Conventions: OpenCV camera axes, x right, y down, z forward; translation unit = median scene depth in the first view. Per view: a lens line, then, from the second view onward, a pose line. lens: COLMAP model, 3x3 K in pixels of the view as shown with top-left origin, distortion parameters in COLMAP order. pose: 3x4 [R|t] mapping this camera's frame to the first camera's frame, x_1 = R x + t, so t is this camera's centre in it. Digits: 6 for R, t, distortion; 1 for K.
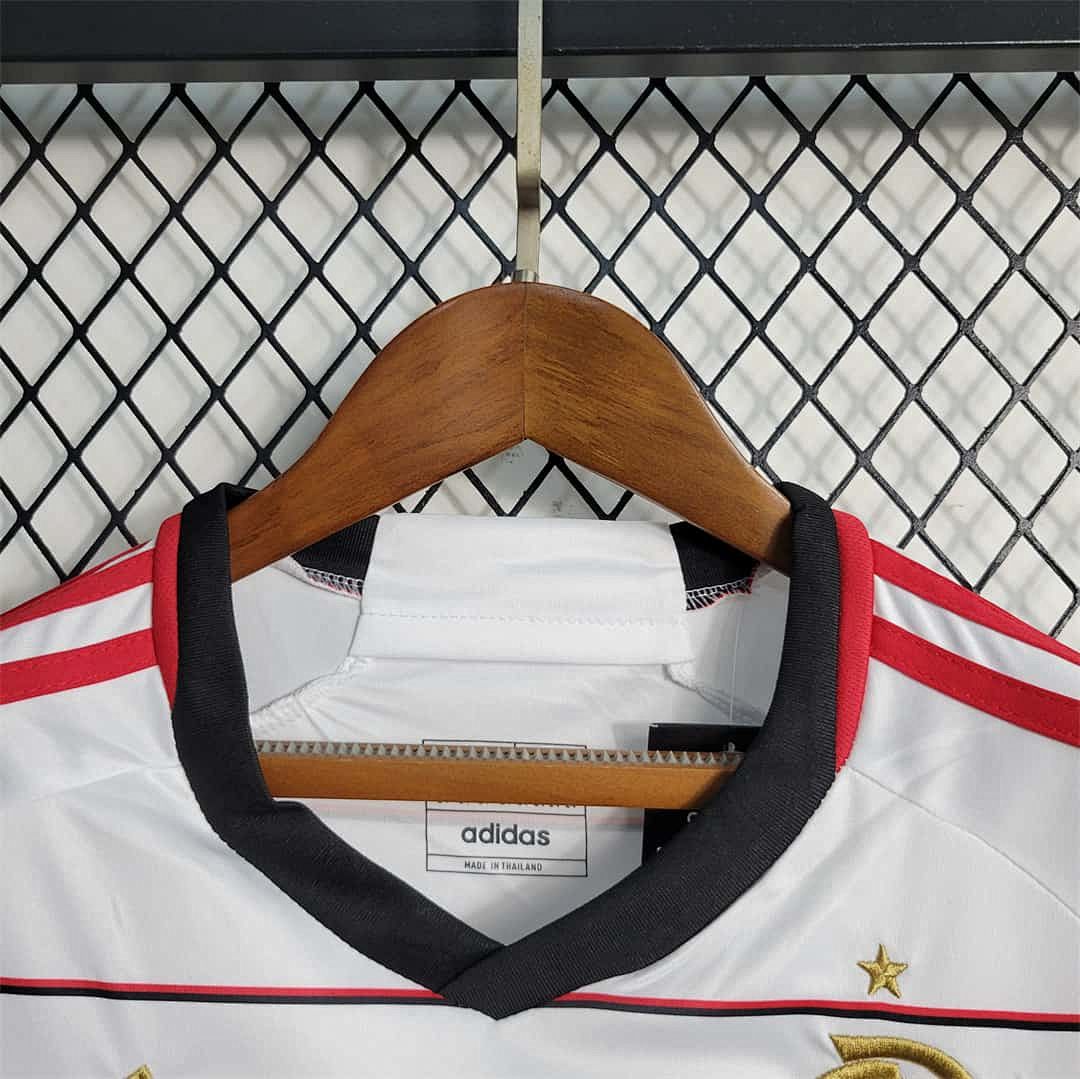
lens RADIAL K [[1077.0, 0, 540.0], [0, 1077.0, 539.5], [0, 0, 1]] dist [-0.009792, 0.009072]
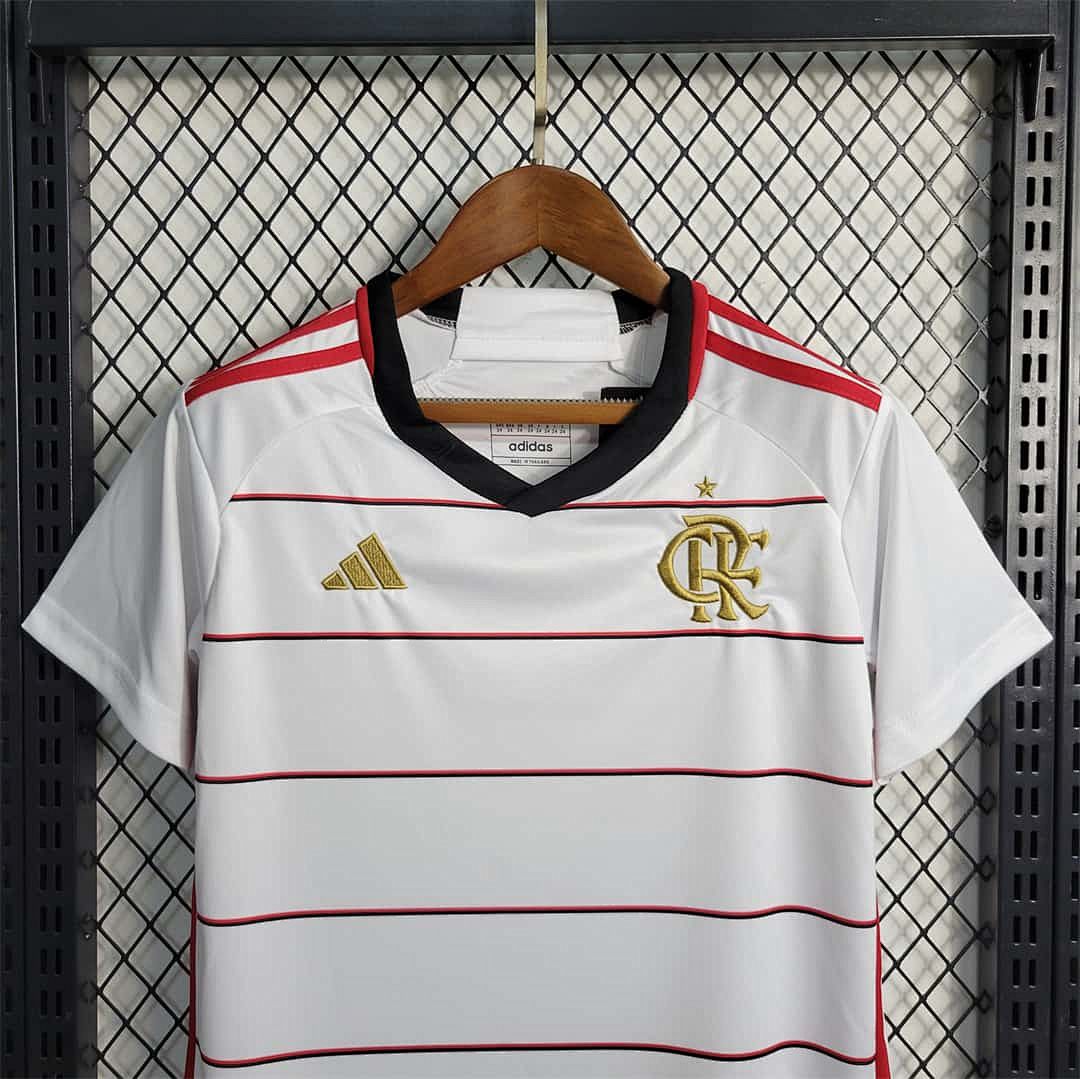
lens RADIAL K [[1077.0, 0, 540.0], [0, 1077.0, 539.5], [0, 0, 1]] dist [-0.009792, 0.009072]
pose [[0.999358, -0.015988, 0.032048, -0.081691], [0.011761, 0.991703, 0.128015, 0.186597], [-0.033829, -0.127556, 0.991254, -1.021822]]
